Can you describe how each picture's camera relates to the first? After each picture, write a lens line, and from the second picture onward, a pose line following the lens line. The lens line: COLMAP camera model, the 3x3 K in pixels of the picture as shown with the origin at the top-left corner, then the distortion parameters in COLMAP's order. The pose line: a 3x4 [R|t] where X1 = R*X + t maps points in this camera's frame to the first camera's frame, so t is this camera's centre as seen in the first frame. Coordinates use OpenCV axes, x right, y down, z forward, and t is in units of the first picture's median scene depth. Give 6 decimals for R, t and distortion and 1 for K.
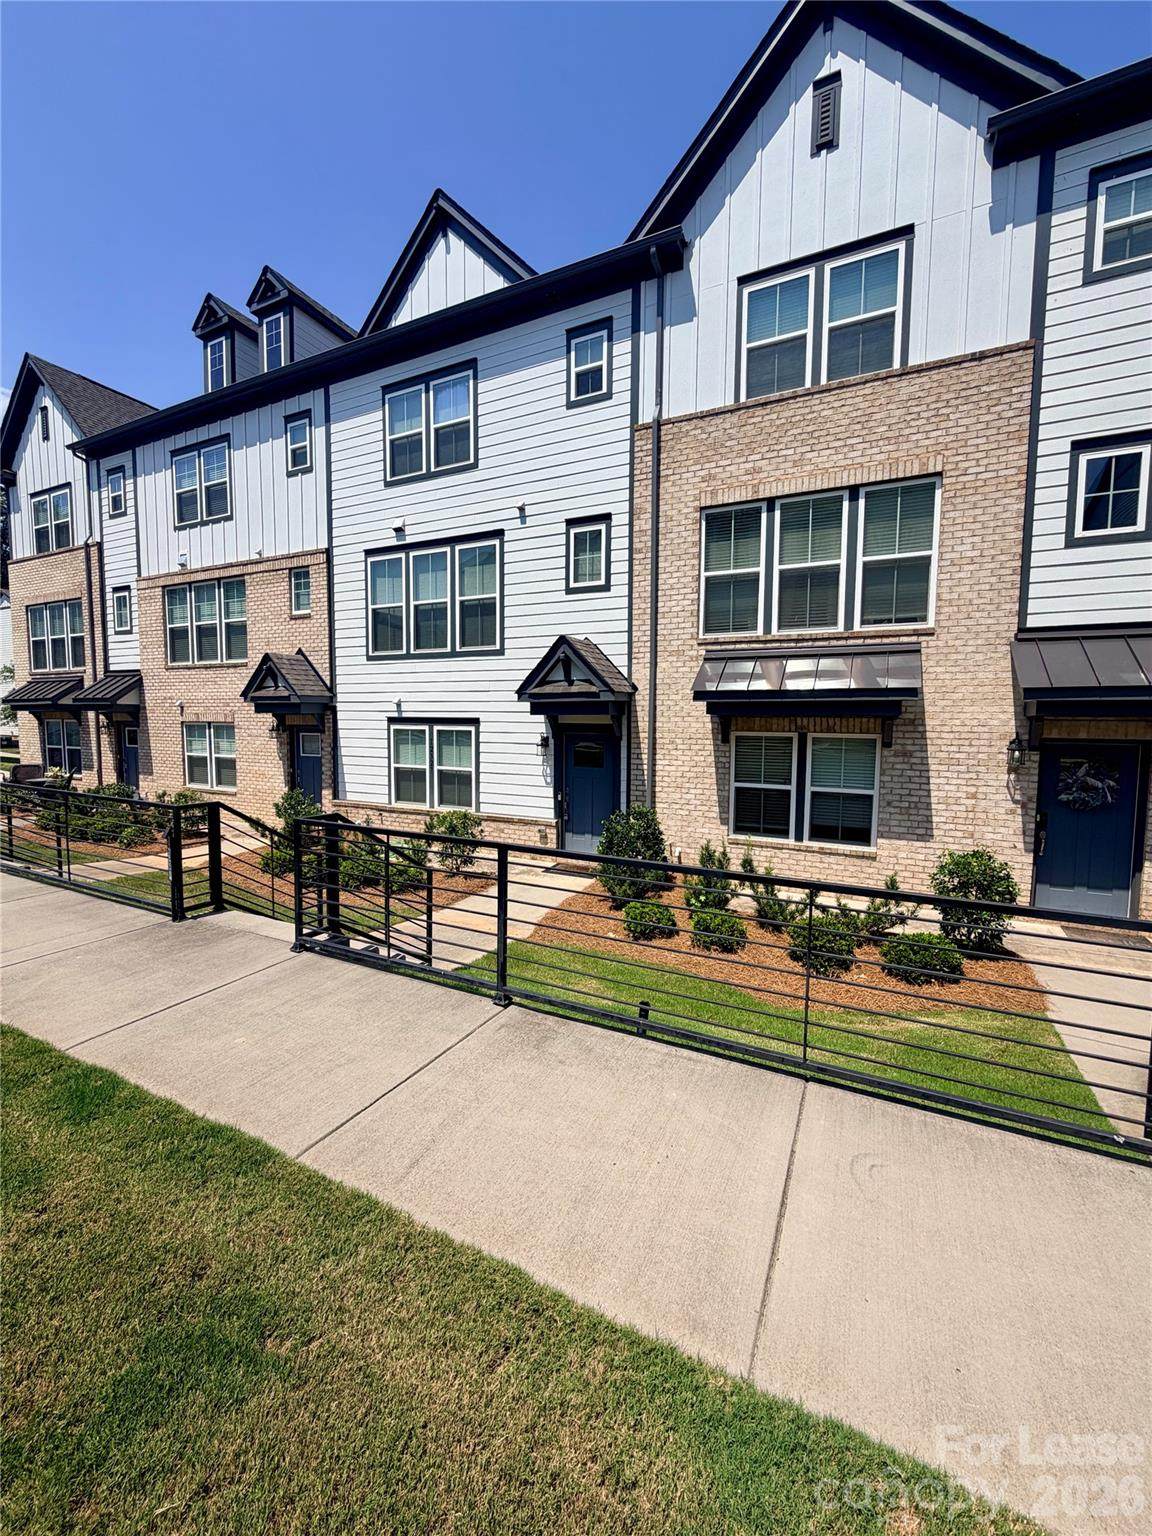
lens RADIAL K [[612.8, 0, 573.9], [0, 612.8, 764.4], [0, 0, 1]] dist [-0.000160, 0.000216]
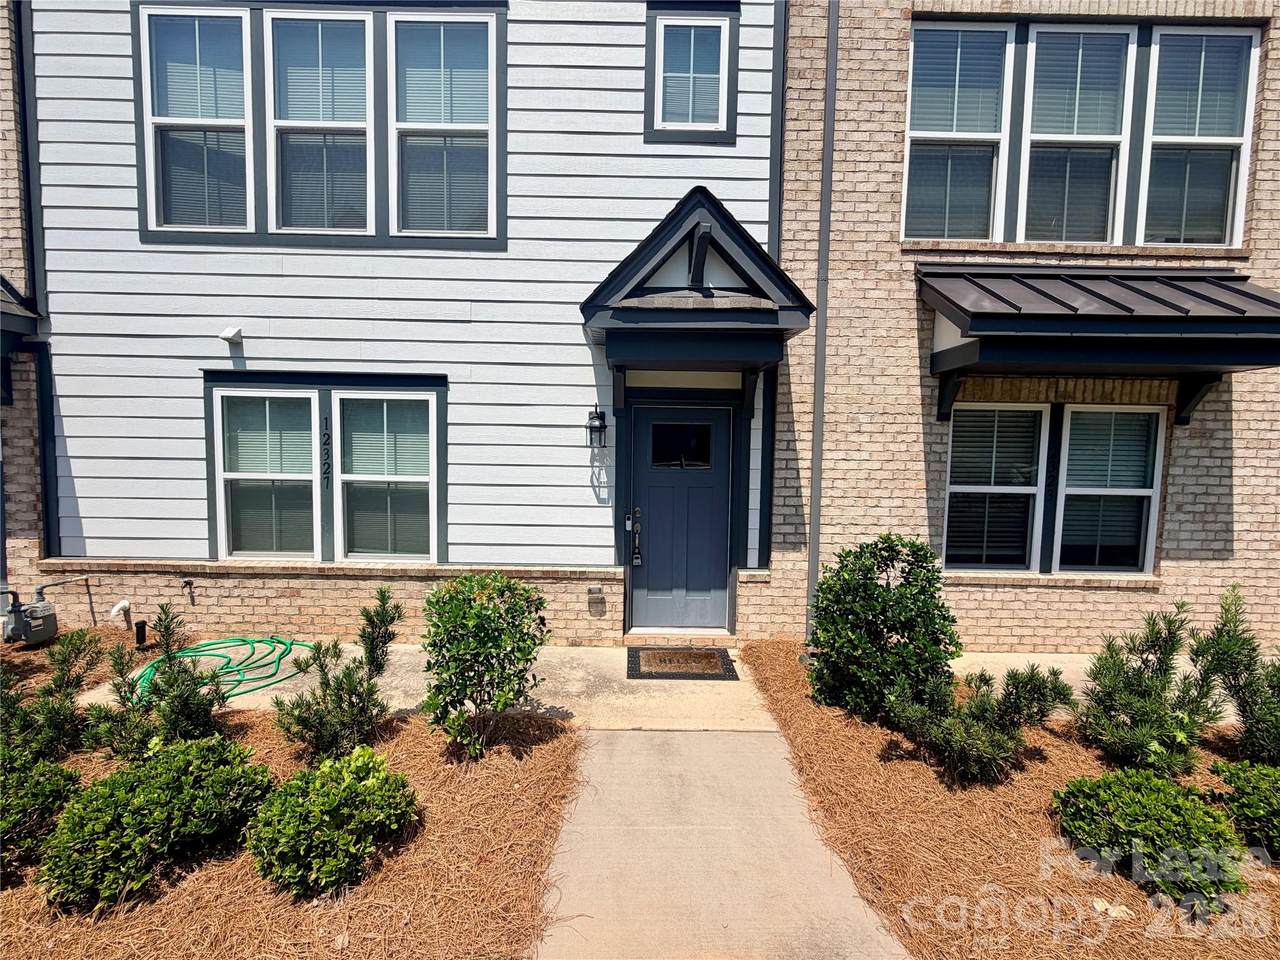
lens RADIAL K [[510.6, 0, 637.2], [0, 510.6, 479.9], [0, 0, 1]] dist [-0.000160, 0.000216]
pose [[0.893595, -0.019348, 0.448457, -0.235988], [0.024104, 0.999697, -0.004899, 0.018131], [-0.448226, 0.015188, 0.893791, 0.646819]]
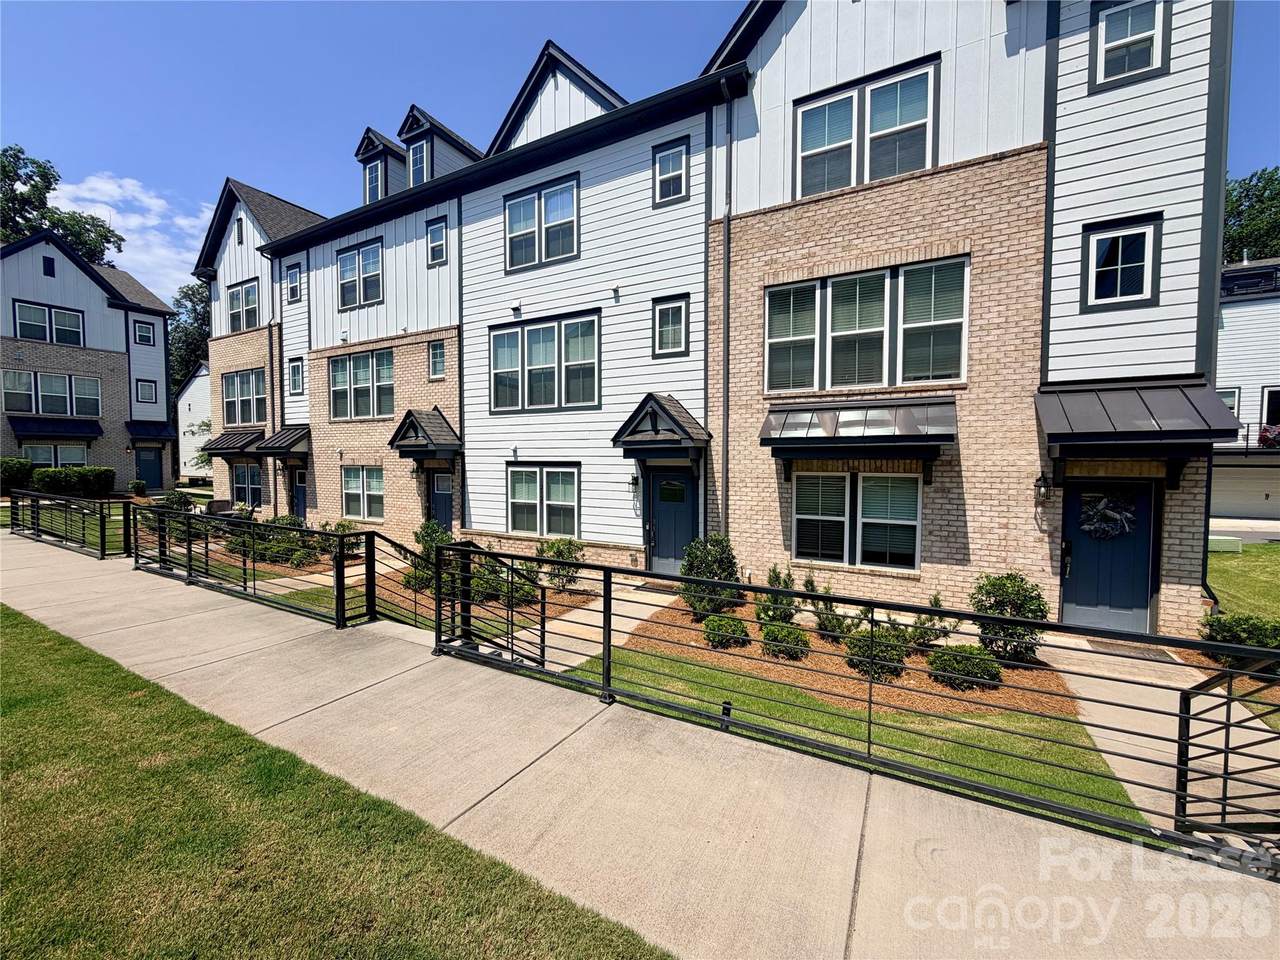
lens RADIAL K [[510.6, 0, 632.5], [0, 510.6, 480.6], [0, 0, 1]] dist [-0.000160, 0.000216]
pose [[0.998966, -0.003845, -0.045290, -0.008156], [0.002228, 0.999360, -0.035699, -0.001439], [0.045399, 0.035562, 0.998336, -0.002320]]
